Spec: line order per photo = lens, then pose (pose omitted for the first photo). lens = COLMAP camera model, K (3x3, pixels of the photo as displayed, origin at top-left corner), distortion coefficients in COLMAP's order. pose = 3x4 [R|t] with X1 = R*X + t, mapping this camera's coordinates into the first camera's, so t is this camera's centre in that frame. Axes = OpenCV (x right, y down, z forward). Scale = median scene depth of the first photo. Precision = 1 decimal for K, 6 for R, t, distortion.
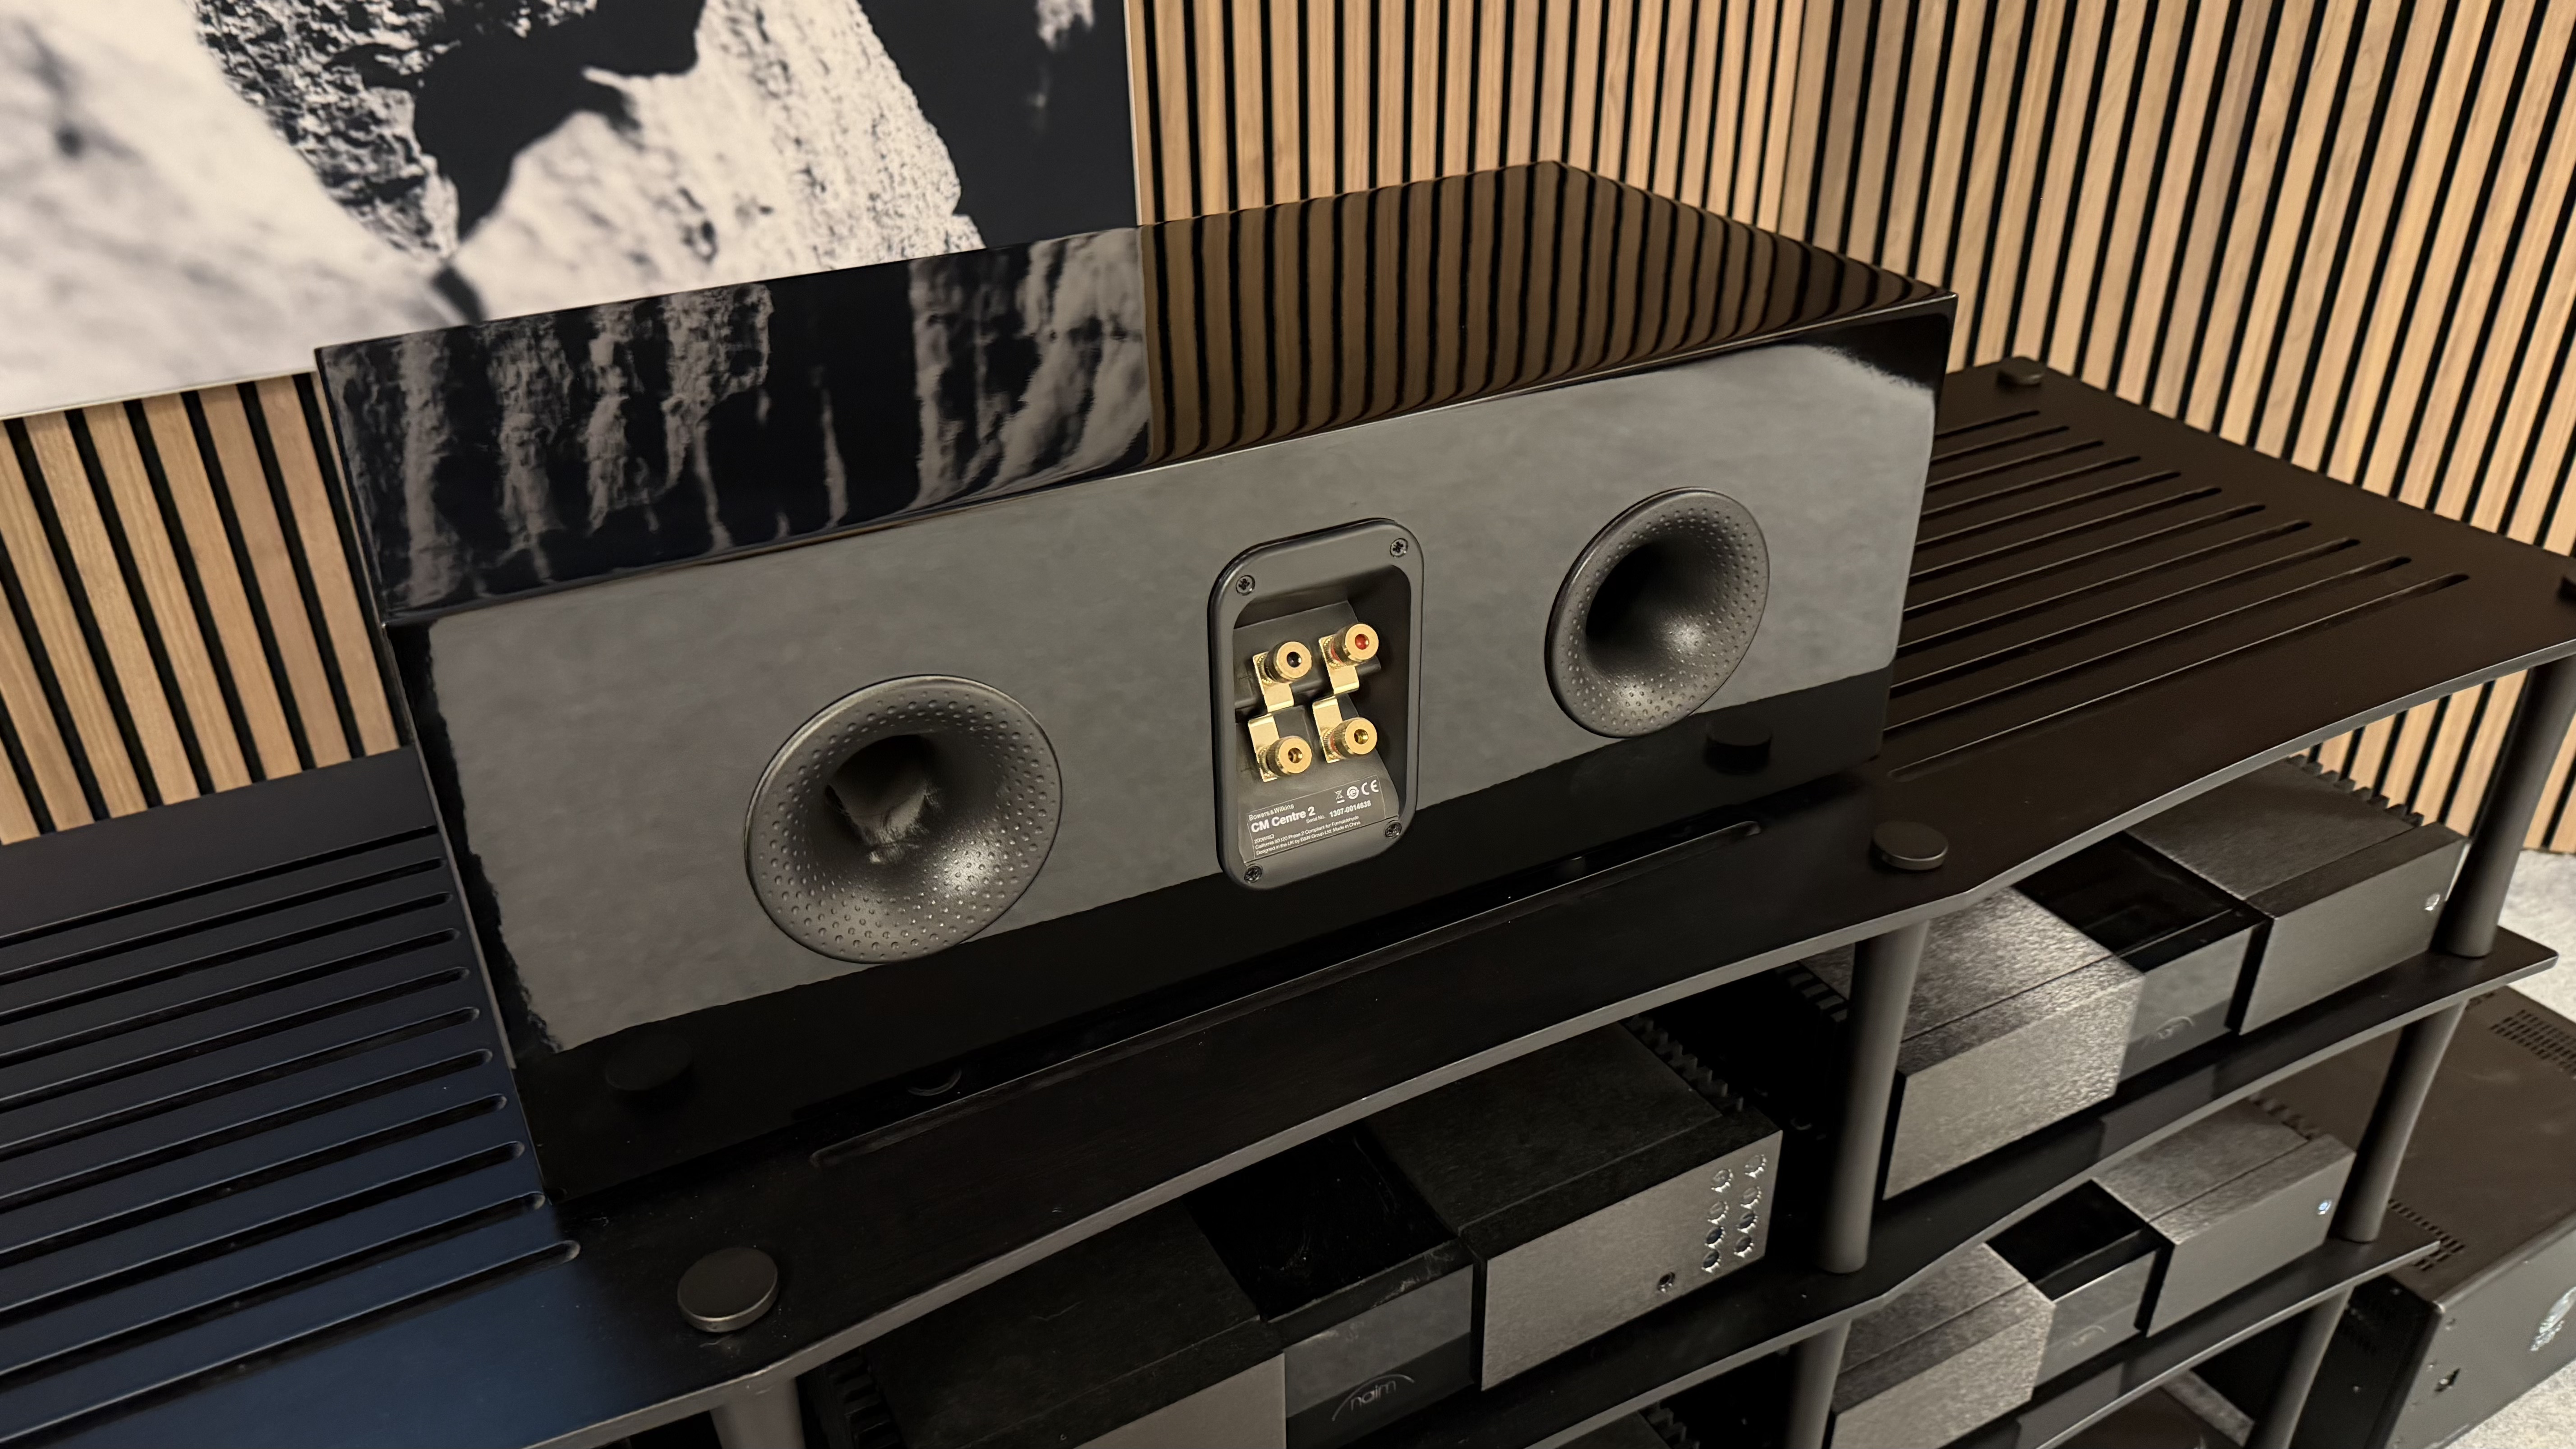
lens RADIAL K [[1861.4, 0, 1270.1], [0, 1861.4, 738.0], [0, 0, 1]] dist [0.005506, -0.019997]
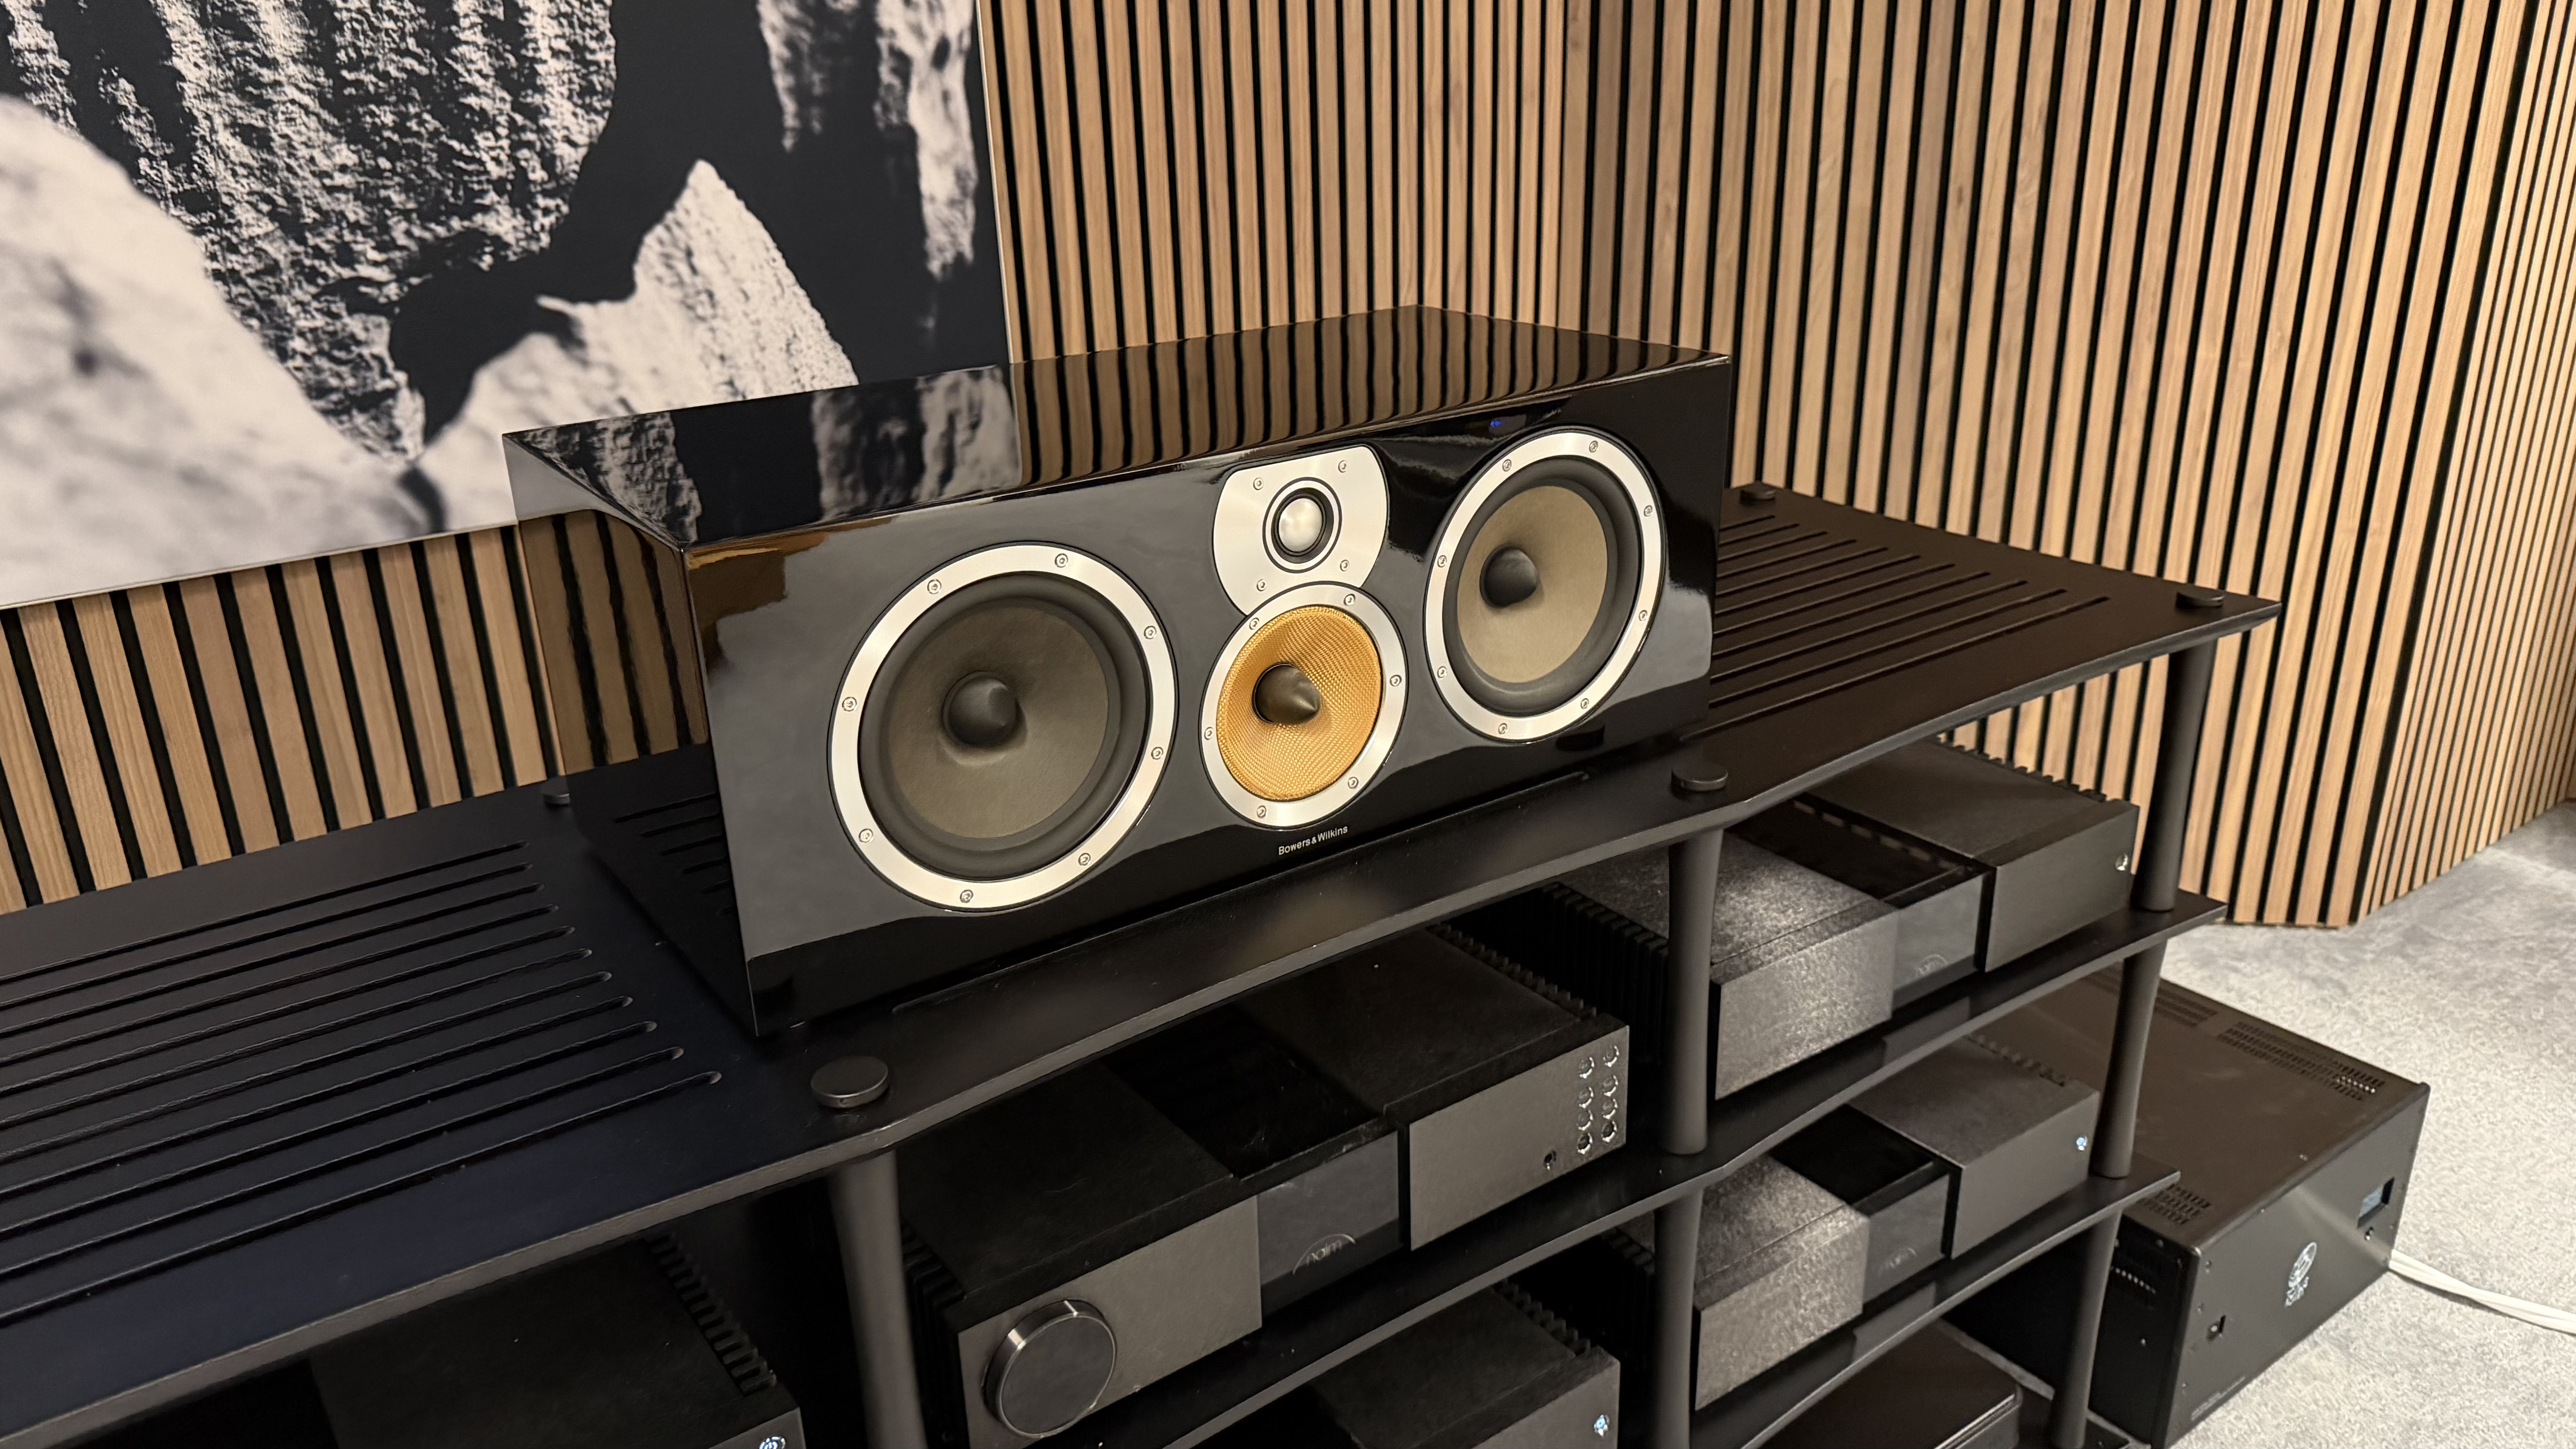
lens RADIAL K [[1868.9, 0, 1288.0], [0, 1868.9, 724.5], [0, 0, 1]] dist [0.014118, -0.032713]
pose [[0.992274, -0.055104, 0.111158, -0.050507], [0.071864, 0.985624, -0.152907, 0.116080], [-0.101134, 0.159714, 0.981969, -0.150773]]
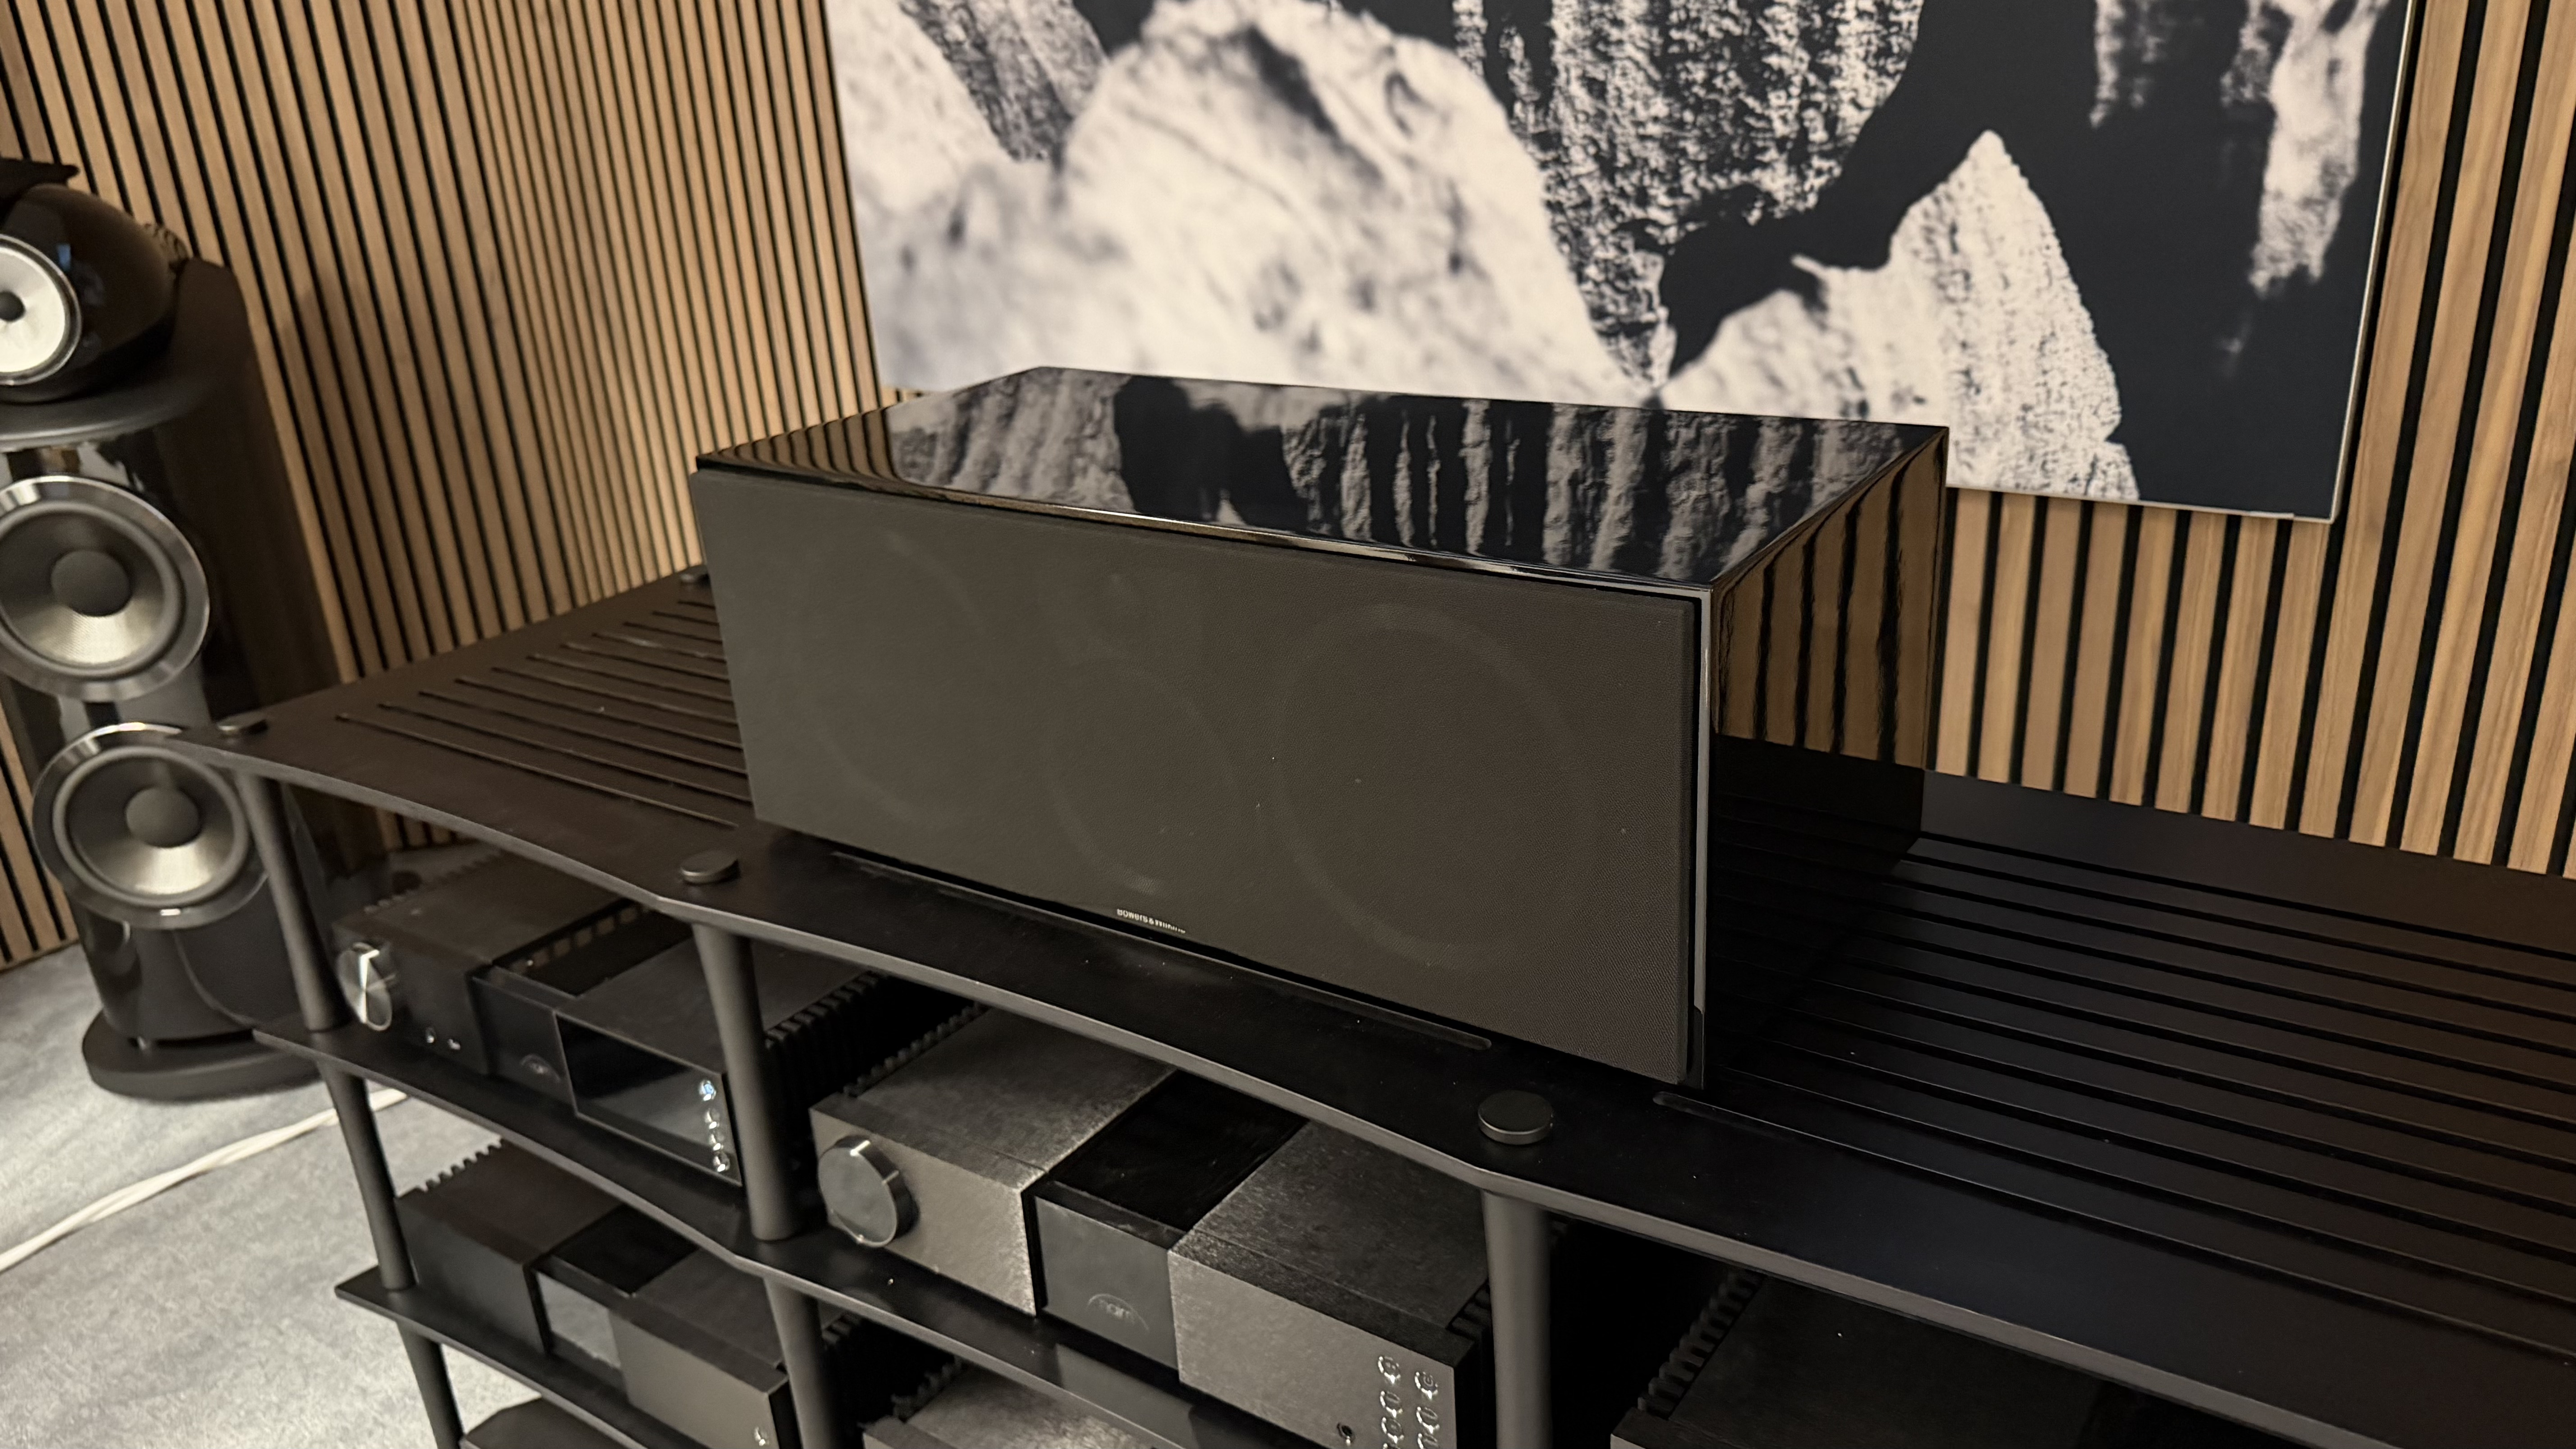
lens RADIAL K [[1841.4, 0, 1279.7], [0, 1841.4, 732.2], [0, 0, 1]] dist [0.135778, -0.310327]
pose [[0.450748, 0.317016, -0.834462, 0.578101], [-0.401231, 0.907011, 0.127846, -0.107233], [0.797395, 0.277186, 0.536031, 0.191470]]
